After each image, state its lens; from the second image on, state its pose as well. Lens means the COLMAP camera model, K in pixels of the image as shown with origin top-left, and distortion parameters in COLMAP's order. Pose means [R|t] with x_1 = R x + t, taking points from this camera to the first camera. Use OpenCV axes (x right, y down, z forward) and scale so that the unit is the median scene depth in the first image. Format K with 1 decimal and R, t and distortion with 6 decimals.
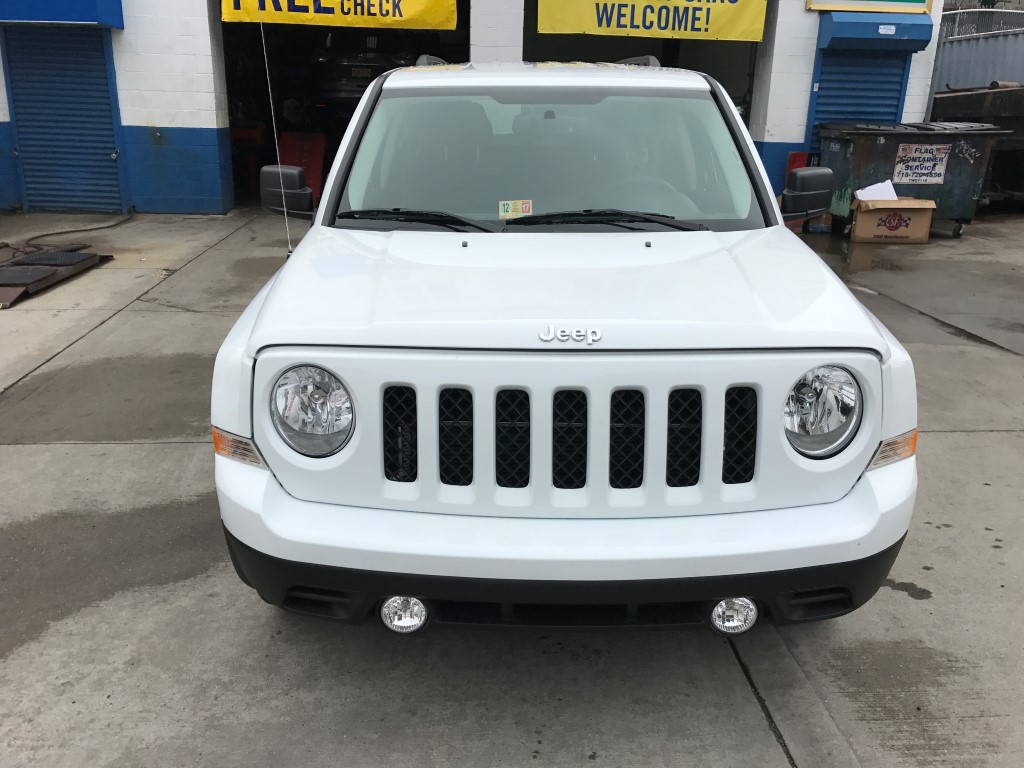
lens RADIAL K [[844.4, 0, 504.6], [0, 844.4, 376.6], [0, 0, 1]] dist [0.001571, 0.007671]
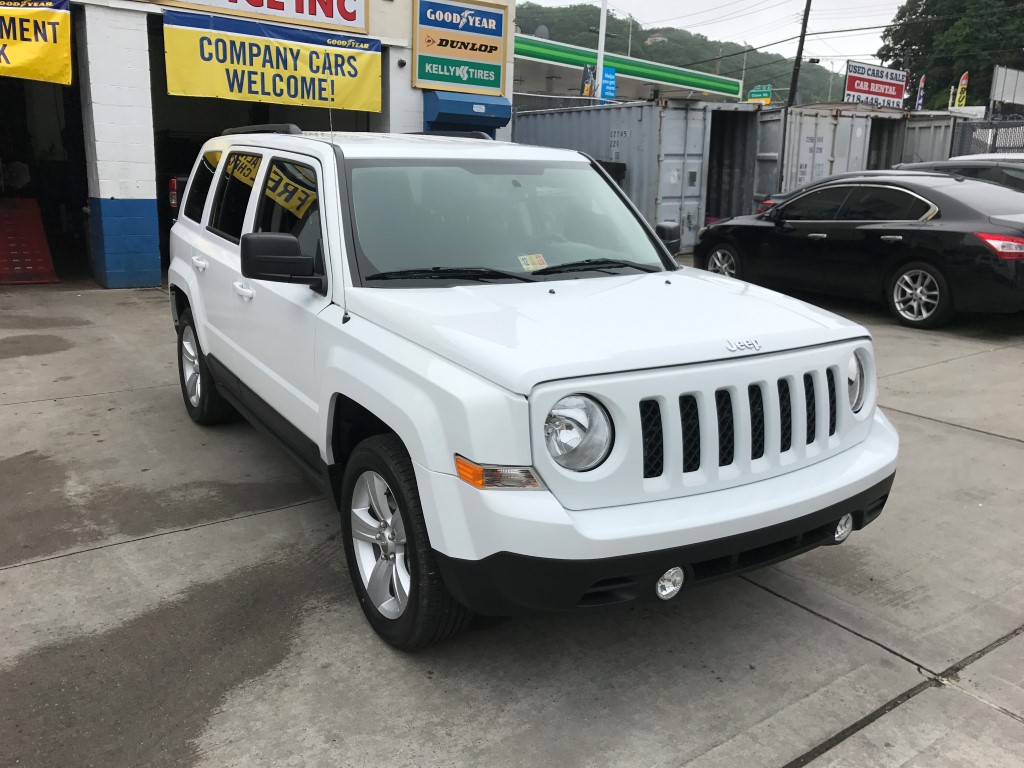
lens RADIAL K [[844.4, 0, 513.2], [0, 844.4, 379.8], [0, 0, 1]] dist [0.001571, 0.007671]
pose [[0.843830, -0.119803, 0.523065, -0.501846], [0.152886, 0.988035, -0.020341, -0.012561], [-0.514370, 0.097134, 0.852050, 0.018927]]
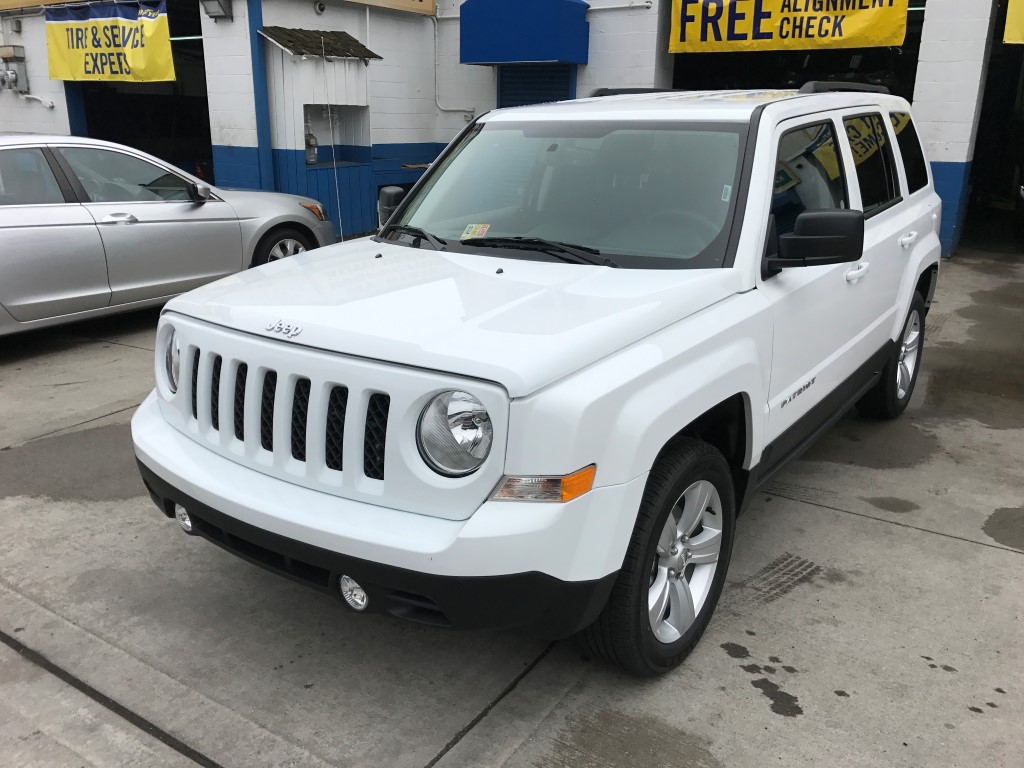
lens RADIAL K [[844.4, 0, 494.0], [0, 844.4, 373.1], [0, 0, 1]] dist [0.001571, 0.007671]
pose [[0.793700, 0.158401, -0.587324, 0.564479], [-0.173693, 0.984320, 0.030745, -0.040653], [0.582984, 0.077612, 0.808768, 0.091926]]
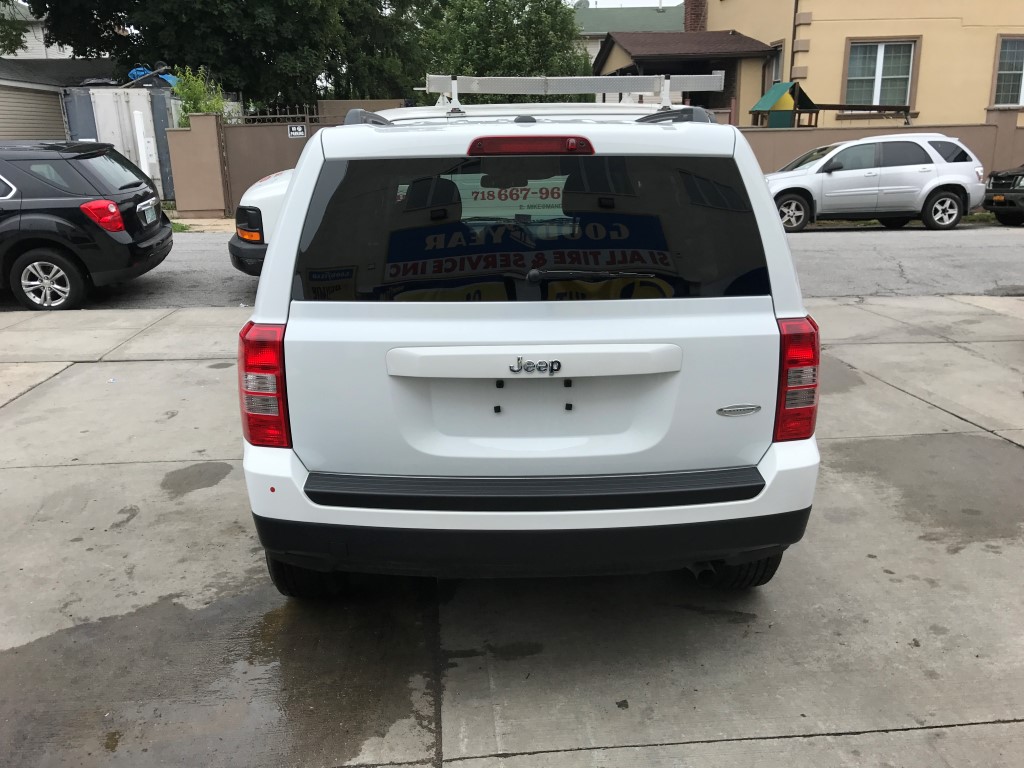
lens RADIAL K [[844.4, 0, 501.4], [0, 844.4, 381.3], [0, 0, 1]] dist [0.001571, 0.007671]
pose [[-0.999761, 0.003321, -0.021615, 0.088995], [-0.009204, 0.832713, 0.553628, -0.753757], [0.019838, 0.553694, -0.832484, 2.214212]]
